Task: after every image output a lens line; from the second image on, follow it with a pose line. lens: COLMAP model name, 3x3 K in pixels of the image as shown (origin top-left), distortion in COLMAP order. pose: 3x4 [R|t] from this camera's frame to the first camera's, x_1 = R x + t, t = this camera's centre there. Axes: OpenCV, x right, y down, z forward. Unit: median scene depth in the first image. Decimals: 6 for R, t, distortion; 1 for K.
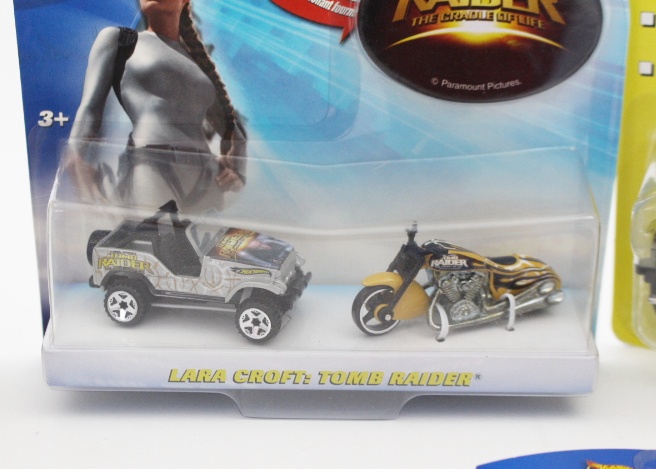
lens RADIAL K [[1102.1, 0, 328.0], [0, 1102.1, 234.5], [0, 0, 1]] dist [0.022670, 0.031218]
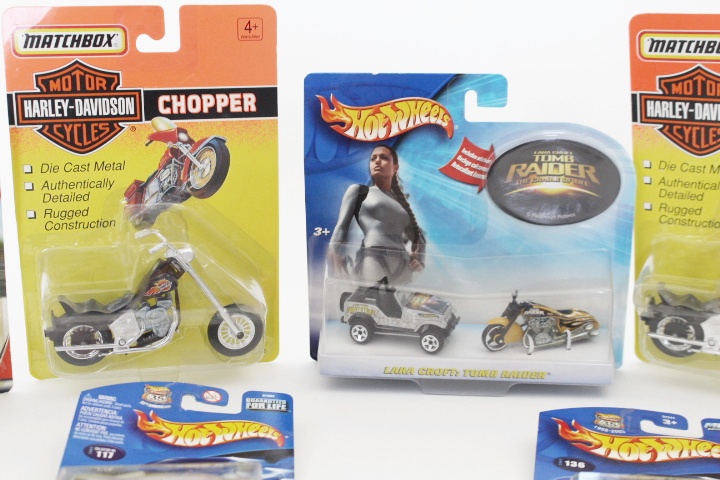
lens RADIAL K [[1448.4, 0, 360.0], [0, 1448.4, 240.0], [0, 0, 1]] dist [-0.059276, -0.079954]
pose [[0.996258, 0.010960, -0.085730, 0.024287], [-0.012788, 0.999702, -0.020810, -0.041944], [0.085476, 0.021829, 0.996101, -1.446308]]
